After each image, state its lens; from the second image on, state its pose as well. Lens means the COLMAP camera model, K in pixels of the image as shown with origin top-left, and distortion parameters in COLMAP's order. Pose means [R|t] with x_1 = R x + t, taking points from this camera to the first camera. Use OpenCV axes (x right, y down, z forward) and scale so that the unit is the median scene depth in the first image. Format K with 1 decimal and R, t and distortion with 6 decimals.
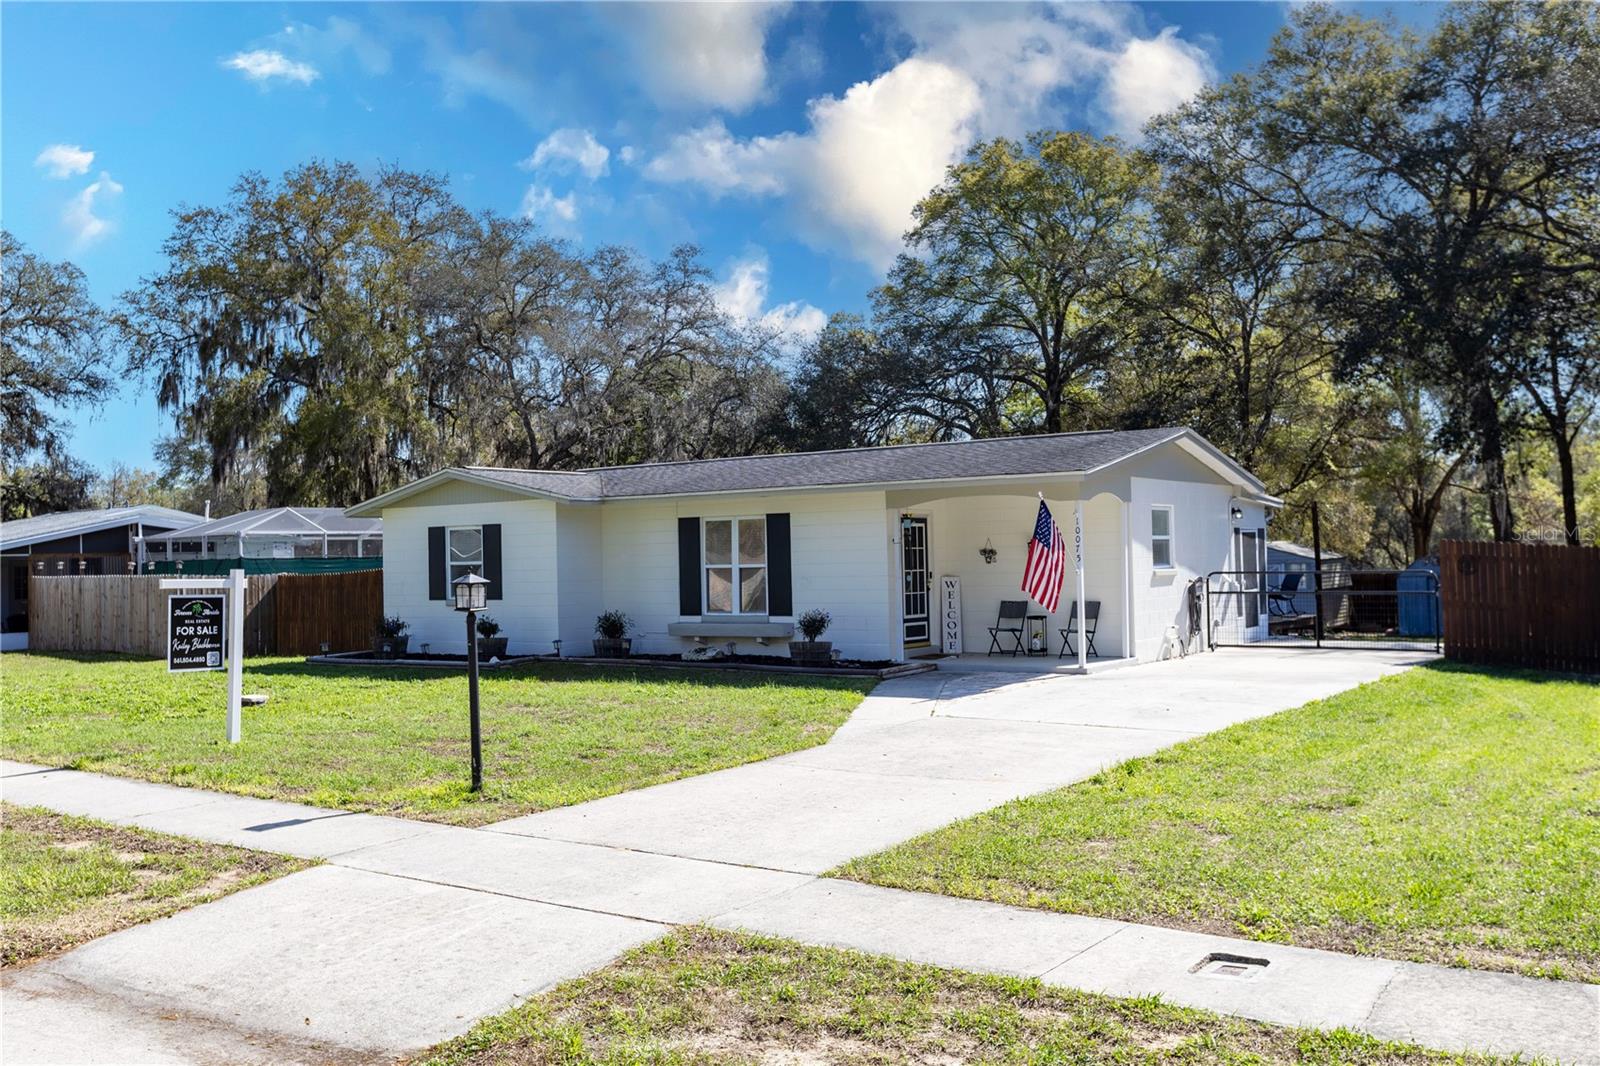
lens RADIAL K [[1447.0, 0, 797.0], [0, 1447.0, 533.1], [0, 0, 1]] dist [0.010542, 0.001996]
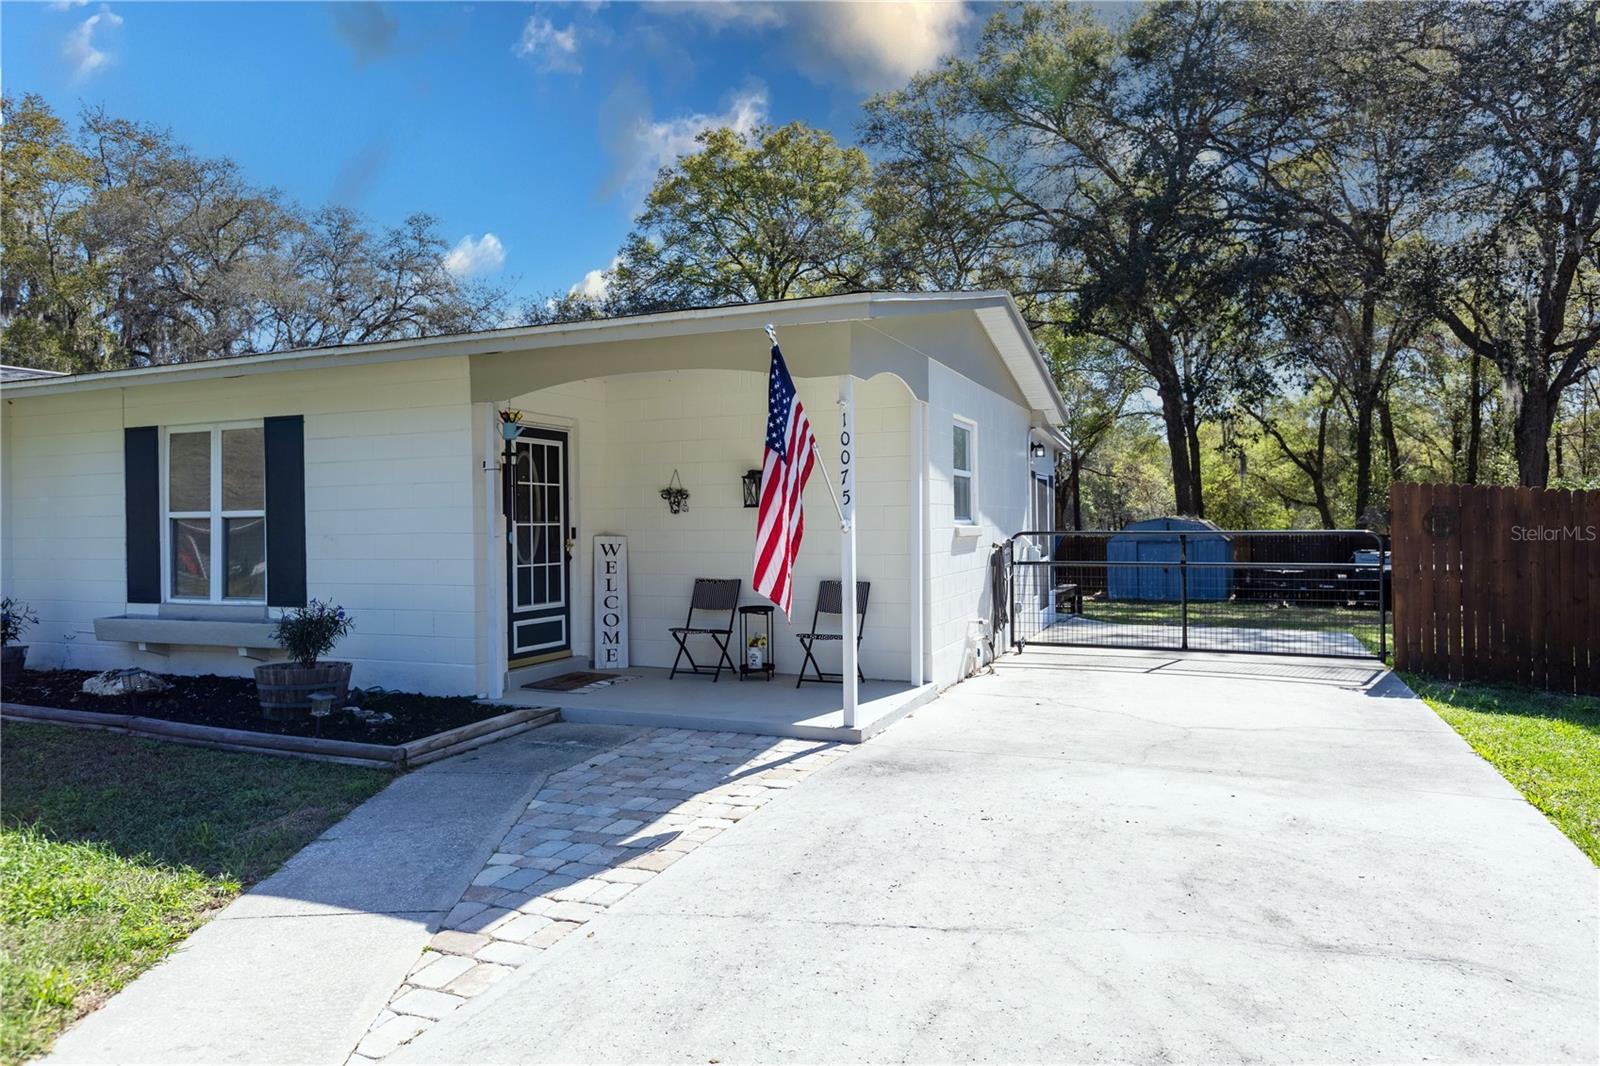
lens RADIAL K [[1024.3, 0, 798.8], [0, 1024.3, 529.7], [0, 0, 1]] dist [0.002165, -0.000405]
pose [[0.978487, 0.008470, 0.206133, 0.096045], [-0.012585, 0.999747, 0.018661, 0.019178], [-0.205923, -0.020854, 0.978346, 0.587710]]
